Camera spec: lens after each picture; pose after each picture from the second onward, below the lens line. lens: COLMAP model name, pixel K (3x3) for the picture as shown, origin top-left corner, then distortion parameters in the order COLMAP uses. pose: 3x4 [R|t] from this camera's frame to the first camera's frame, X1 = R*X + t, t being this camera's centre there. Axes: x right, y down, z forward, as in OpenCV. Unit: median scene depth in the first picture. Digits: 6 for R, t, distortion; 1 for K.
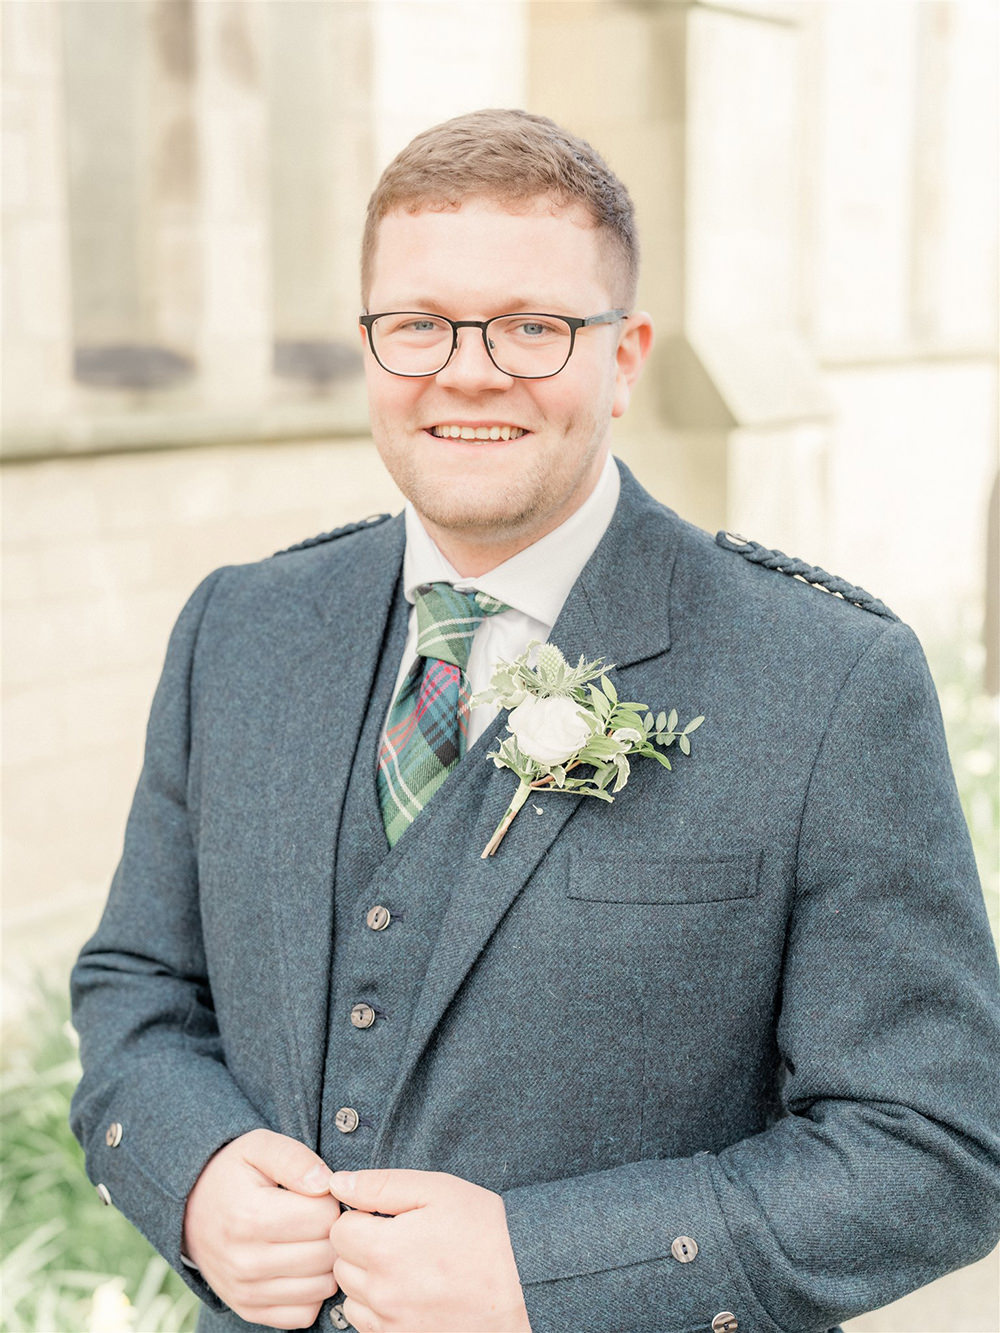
lens RADIAL K [[1863.6, 0, 500.0], [0, 1863.6, 666.5], [0, 0, 1]] dist [0.019797, -0.253282]
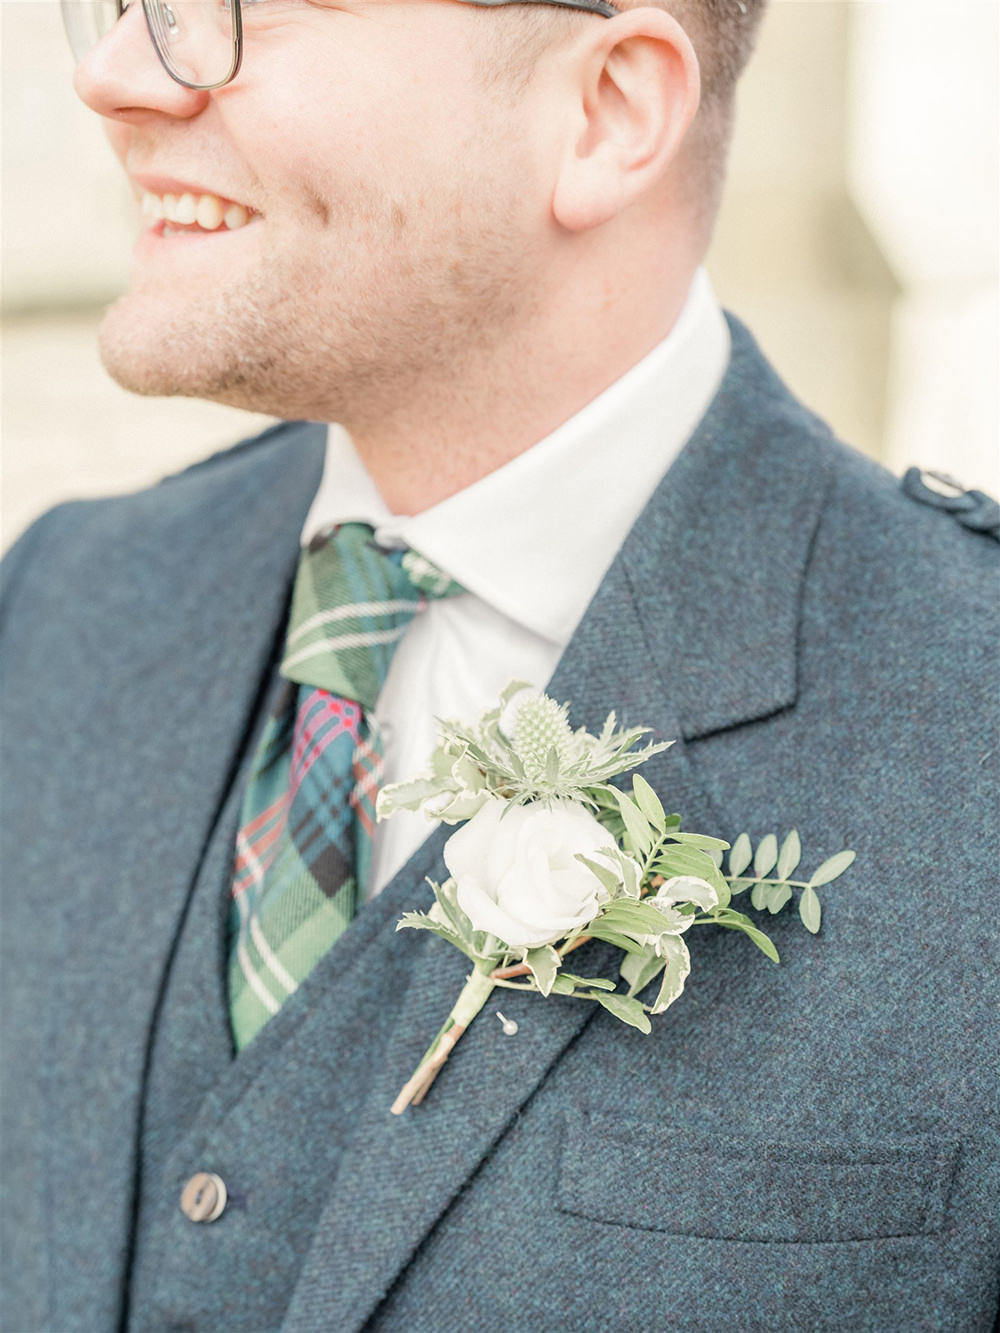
lens RADIAL K [[1863.6, 0, 500.0], [0, 1863.6, 666.5], [0, 0, 1]] dist [0.019797, -0.253282]
pose [[0.991948, 0.039436, -0.120353, 0.074053], [-0.031116, 0.997044, 0.070243, -0.053136], [0.122767, -0.065933, 0.990243, 0.506014]]
